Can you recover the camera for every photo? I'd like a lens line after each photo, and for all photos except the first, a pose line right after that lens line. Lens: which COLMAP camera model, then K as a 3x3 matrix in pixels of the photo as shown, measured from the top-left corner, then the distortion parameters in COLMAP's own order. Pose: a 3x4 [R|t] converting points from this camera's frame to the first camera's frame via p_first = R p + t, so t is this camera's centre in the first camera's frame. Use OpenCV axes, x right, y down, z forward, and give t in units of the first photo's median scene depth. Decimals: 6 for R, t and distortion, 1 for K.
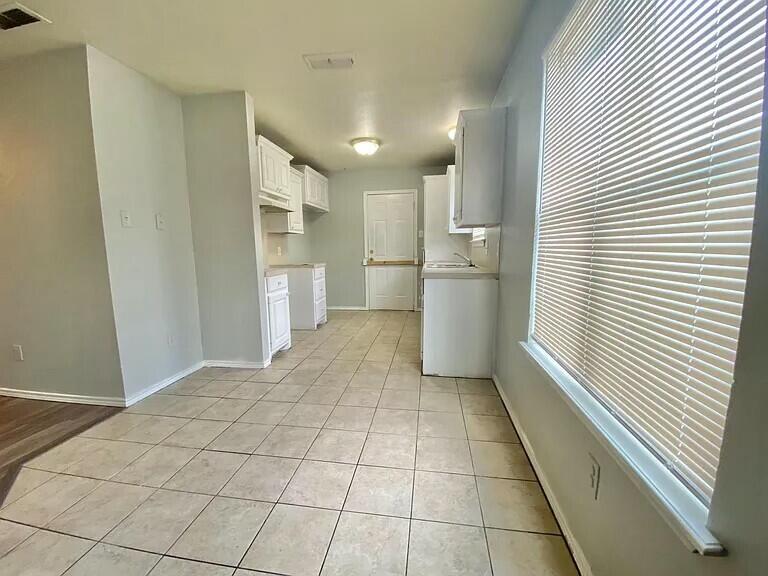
lens RADIAL K [[308.2, 0, 384.0], [0, 308.2, 288.0], [0, 0, 1]] dist [0.001130, 0.000071]
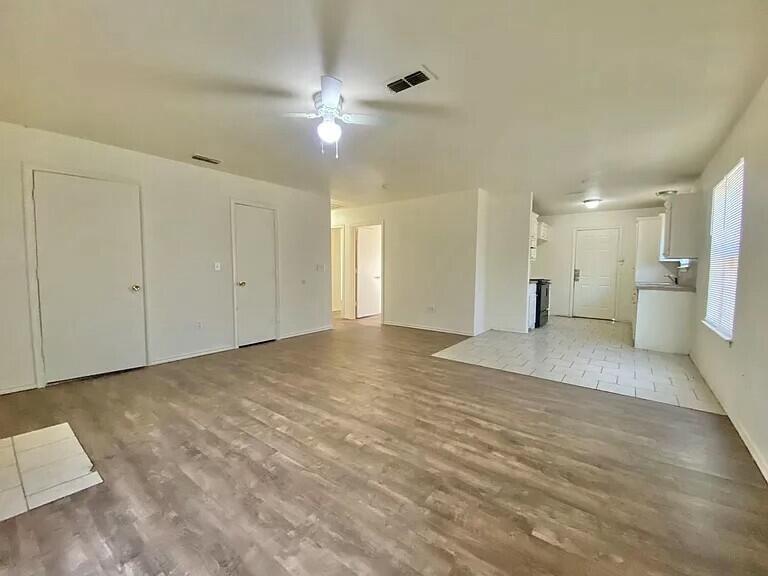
lens RADIAL K [[318.6, 0, 384.0], [0, 318.6, 288.0], [0, 0, 1]] dist [-0.022357, -0.000006]
pose [[0.870195, 0.049615, -0.490203, -0.184630], [-0.081155, 0.995761, -0.043280, 0.111474], [0.485978, 0.077444, 0.870533, -0.891852]]
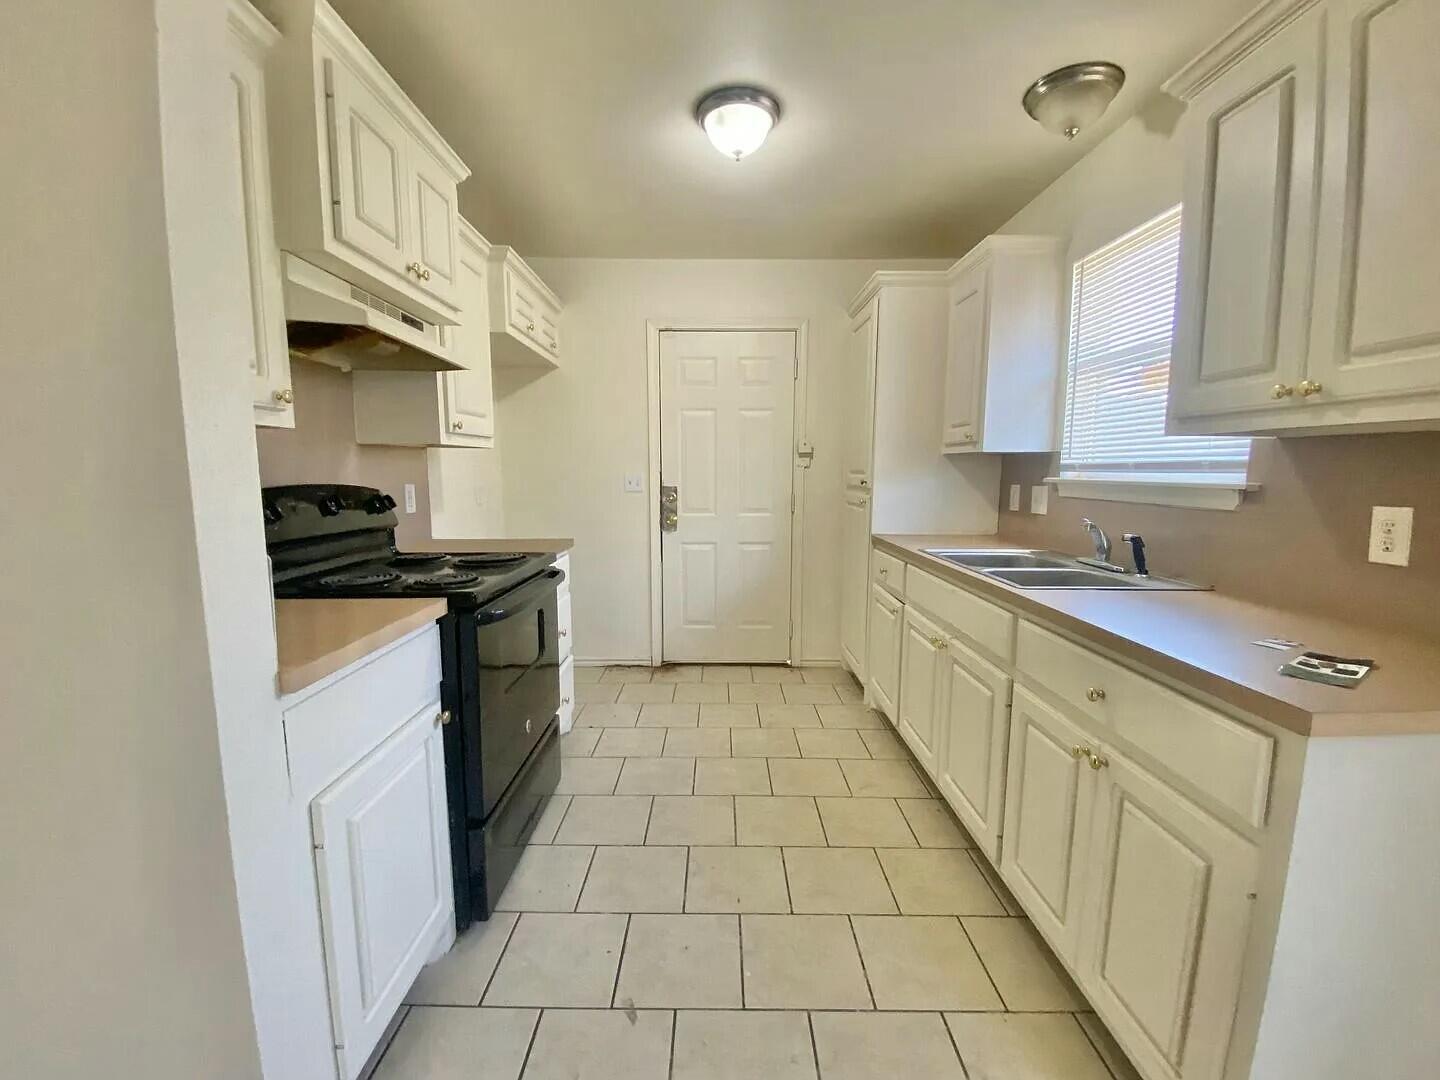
lens RADIAL K [[646.5, 0, 720.0], [0, 646.5, 540.0], [0, 0, 1]] dist [-0.000269, -0.000059]
pose [[0.989268, -0.013085, 0.145523, -0.177444], [0.014531, 0.999855, -0.008881, -0.101976], [-0.145386, 0.010900, 0.989315, 0.467994]]
